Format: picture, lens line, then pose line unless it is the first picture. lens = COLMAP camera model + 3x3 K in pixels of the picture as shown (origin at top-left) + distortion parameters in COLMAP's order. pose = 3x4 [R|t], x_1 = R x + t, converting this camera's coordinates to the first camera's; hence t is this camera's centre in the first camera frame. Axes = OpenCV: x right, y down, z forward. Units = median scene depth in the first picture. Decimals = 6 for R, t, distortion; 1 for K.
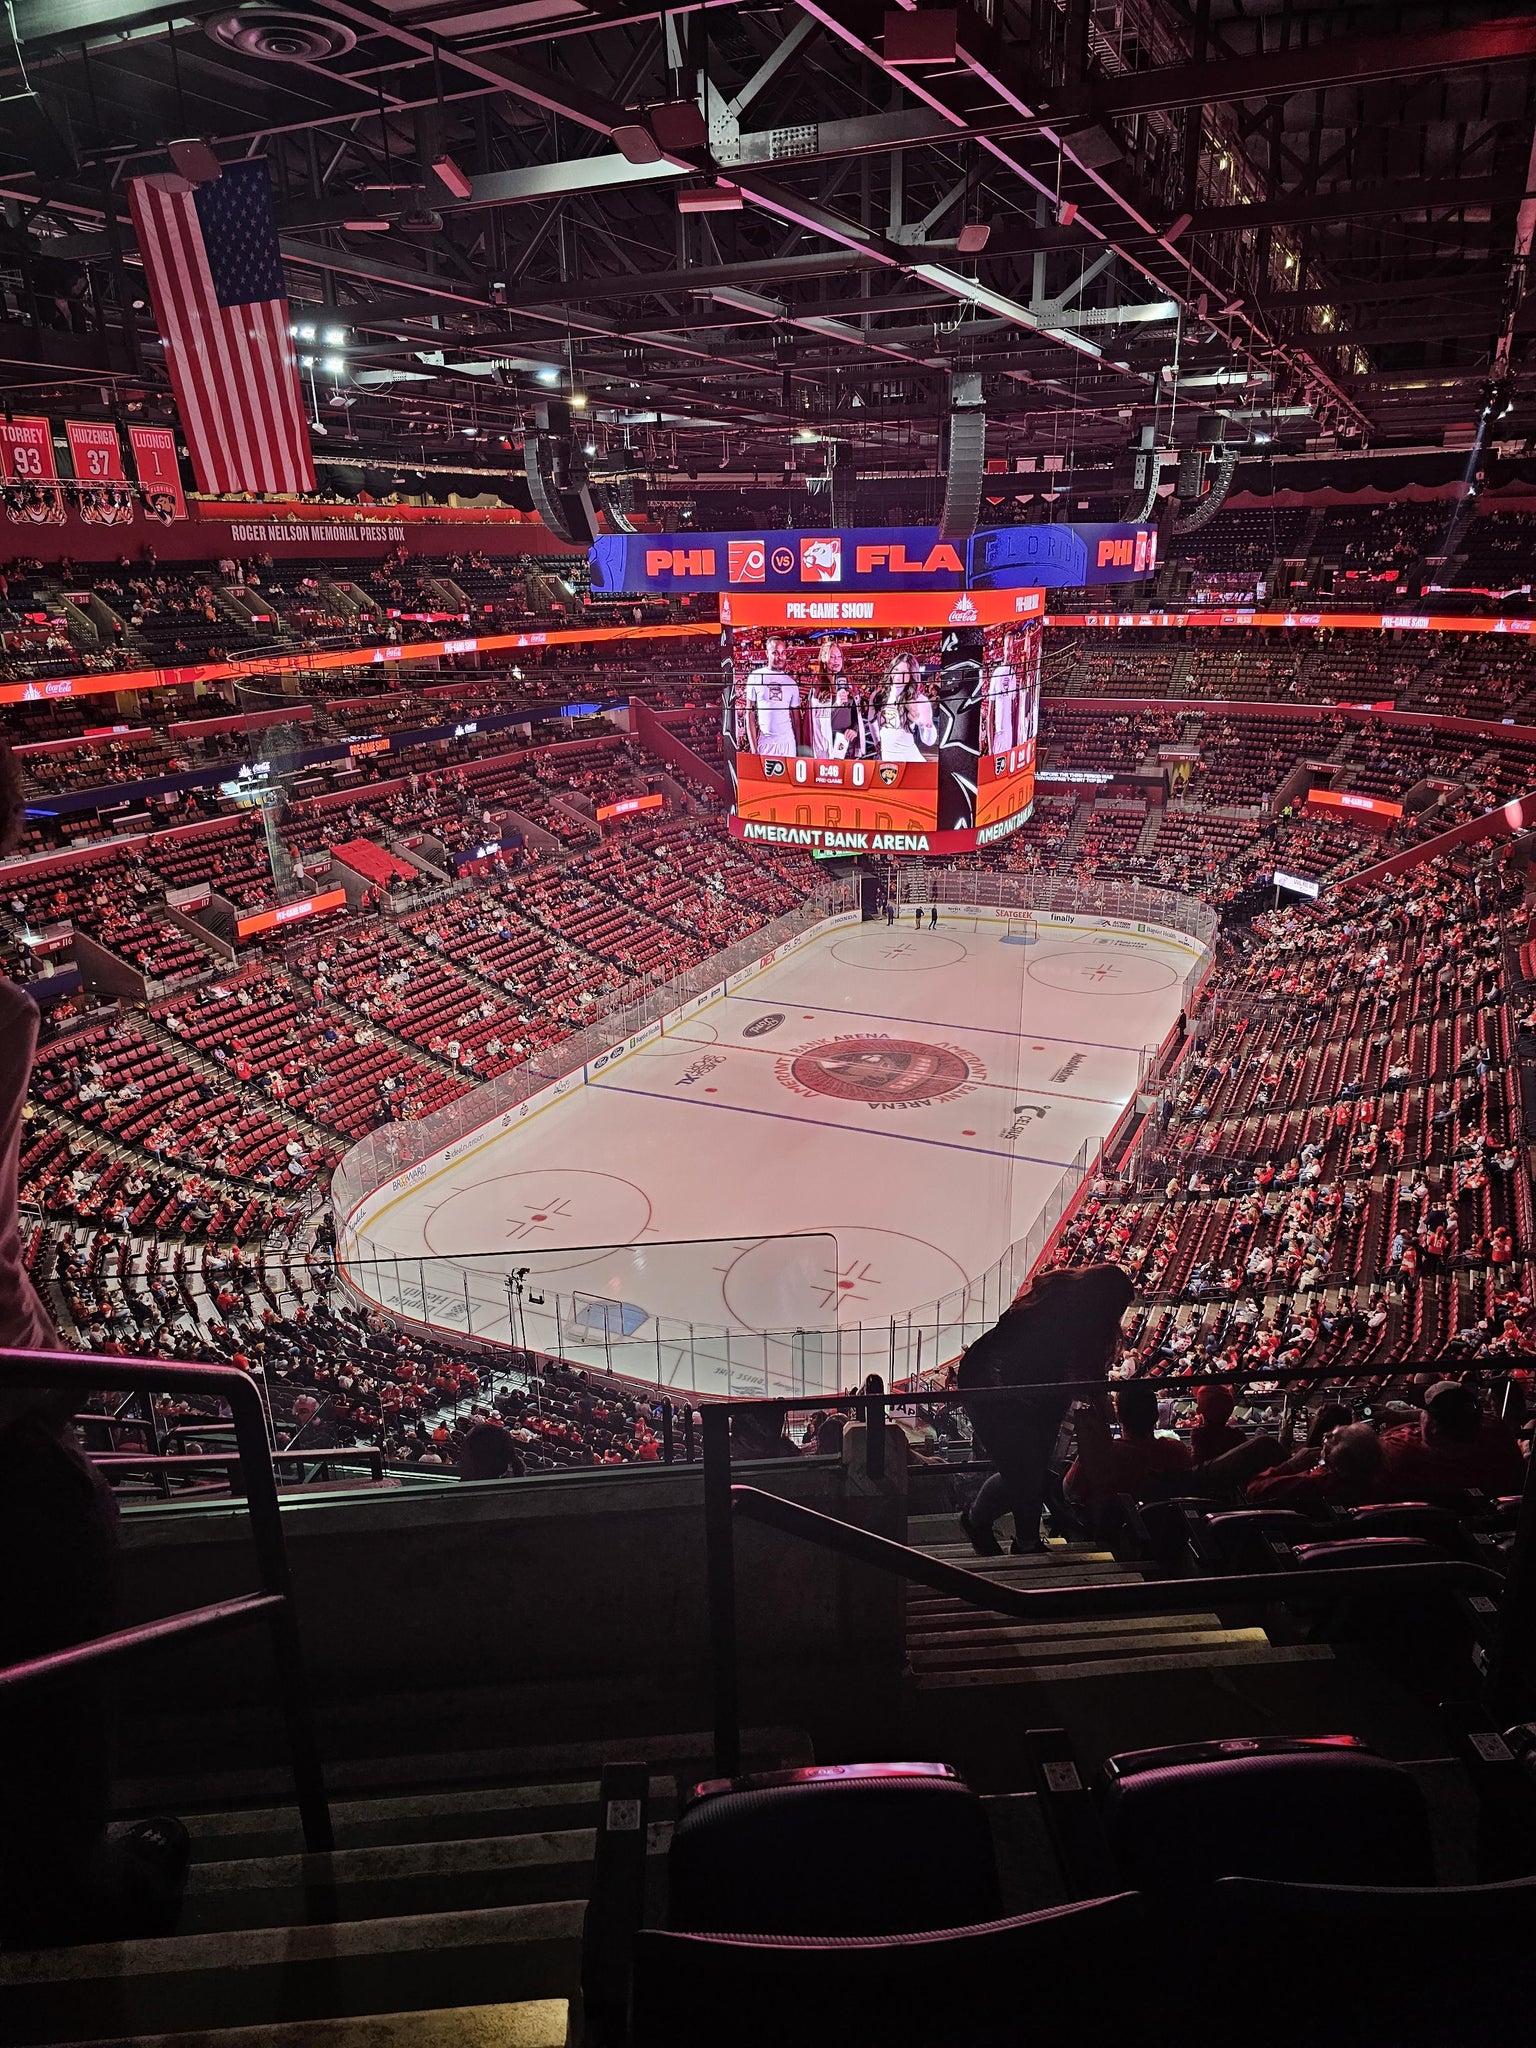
lens RADIAL K [[1375.1, 0, 773.0], [0, 1375.1, 1044.0], [0, 0, 1]] dist [0.046262, -0.020830]
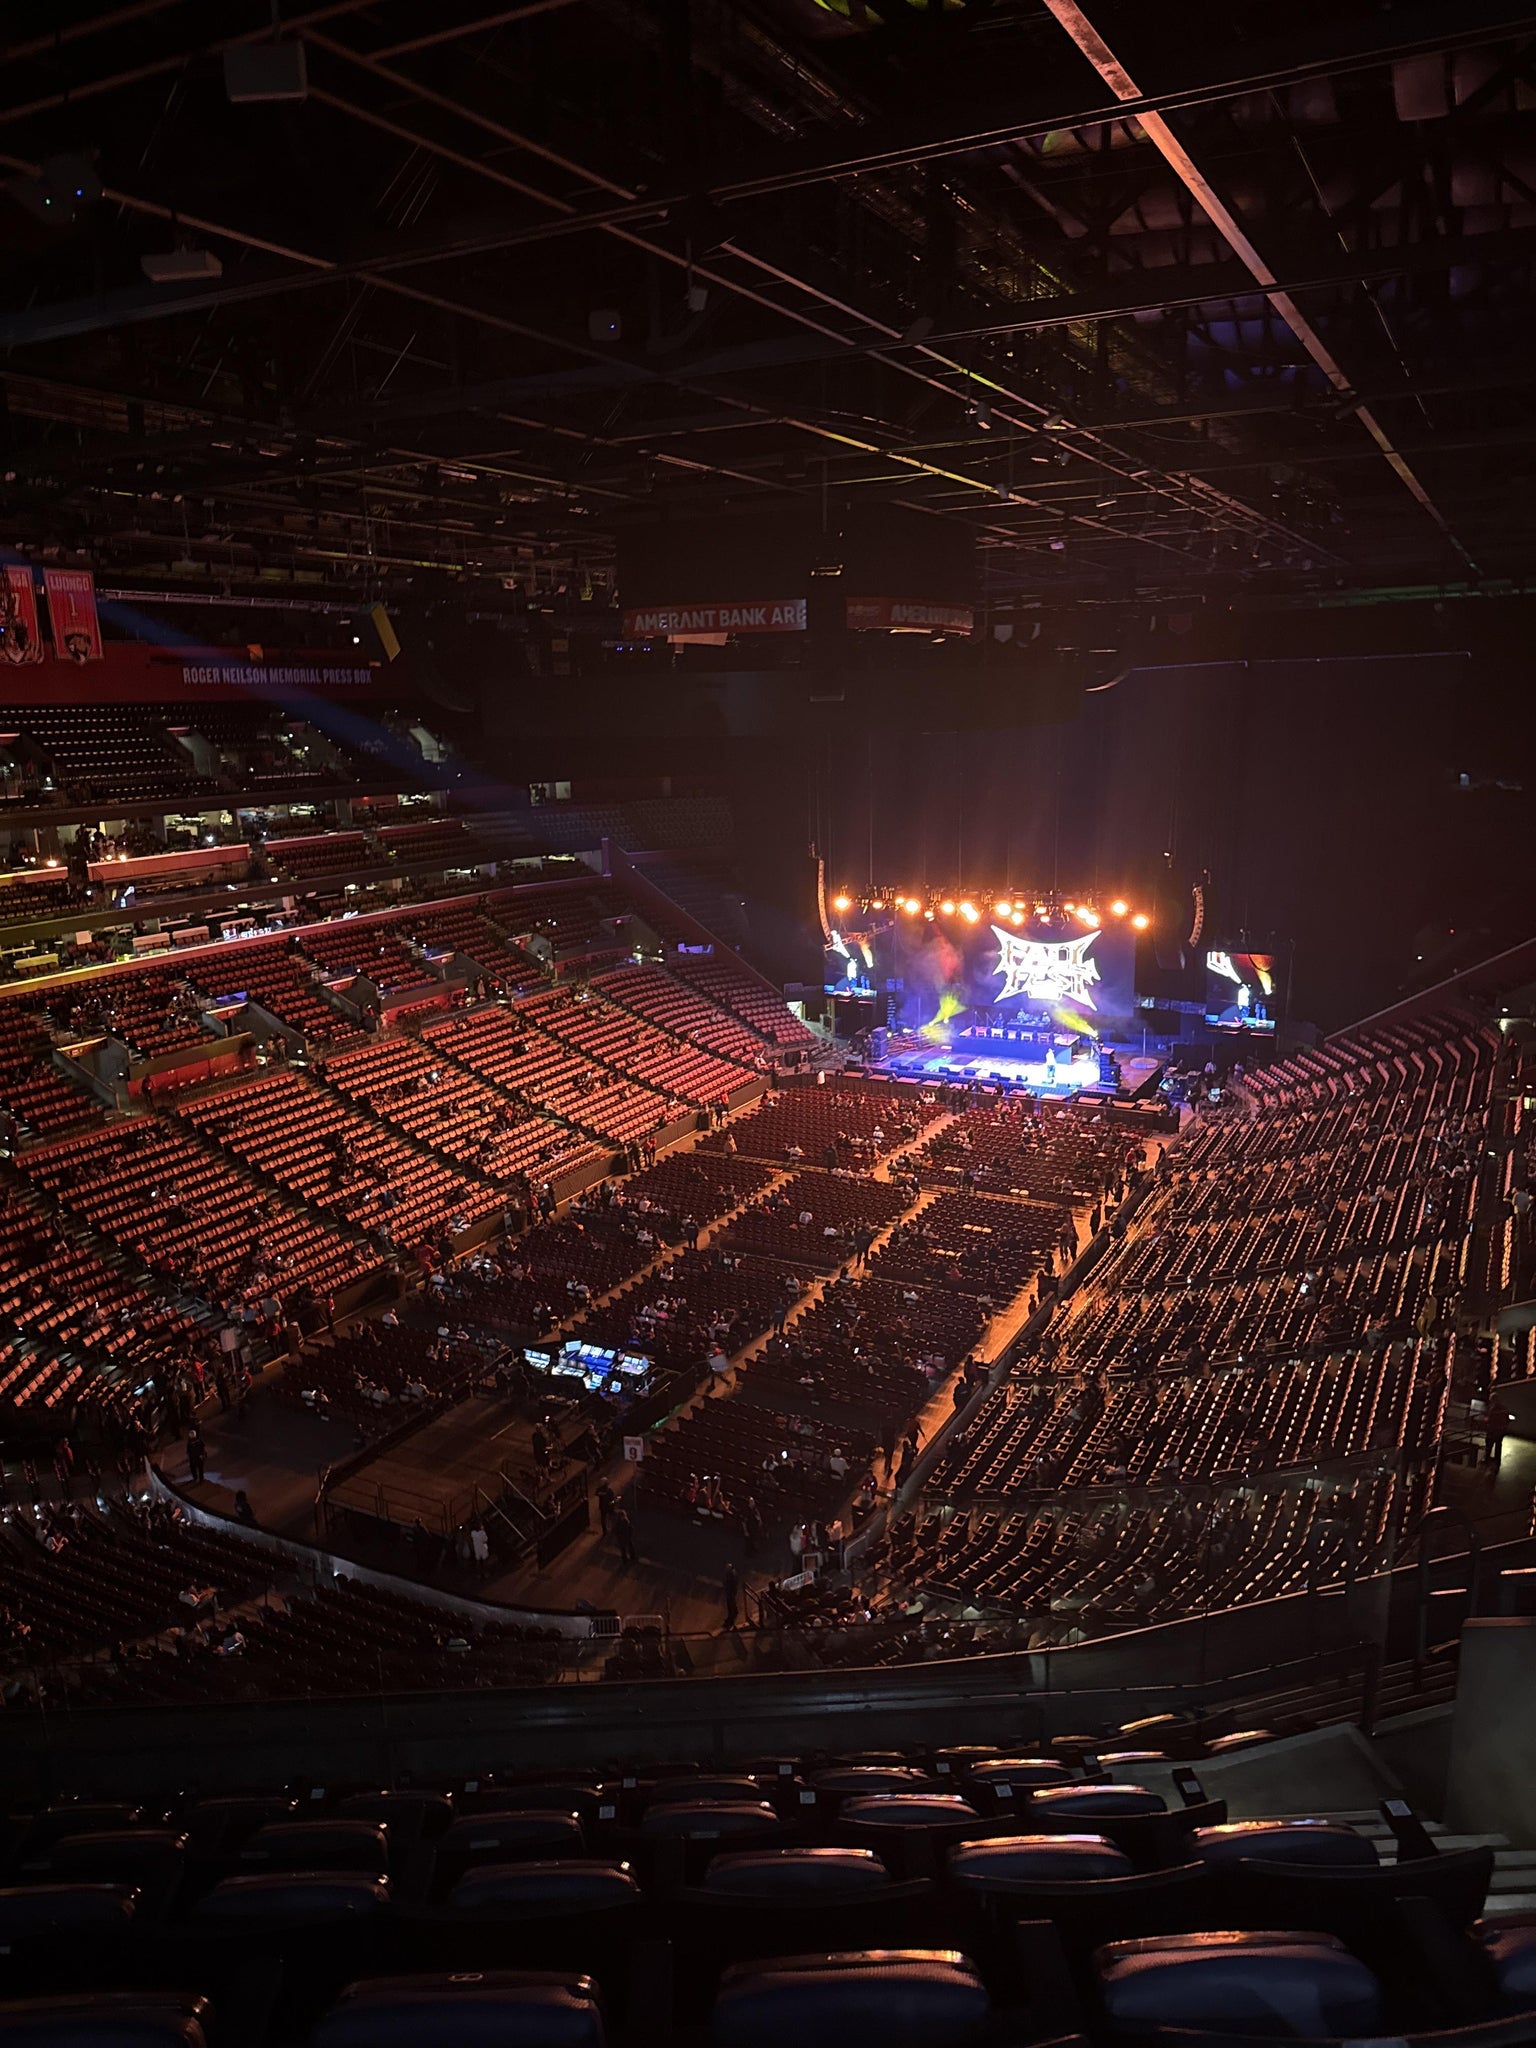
lens RADIAL K [[1446.4, 0, 773.3], [0, 1446.4, 1023.8], [0, 0, 1]] dist [0.045108, -0.053879]
pose [[0.998962, 0.005081, -0.045278, 0.104741], [-0.010622, 0.992353, -0.122978, 0.000229], [0.044306, 0.123331, 0.991376, 0.034242]]
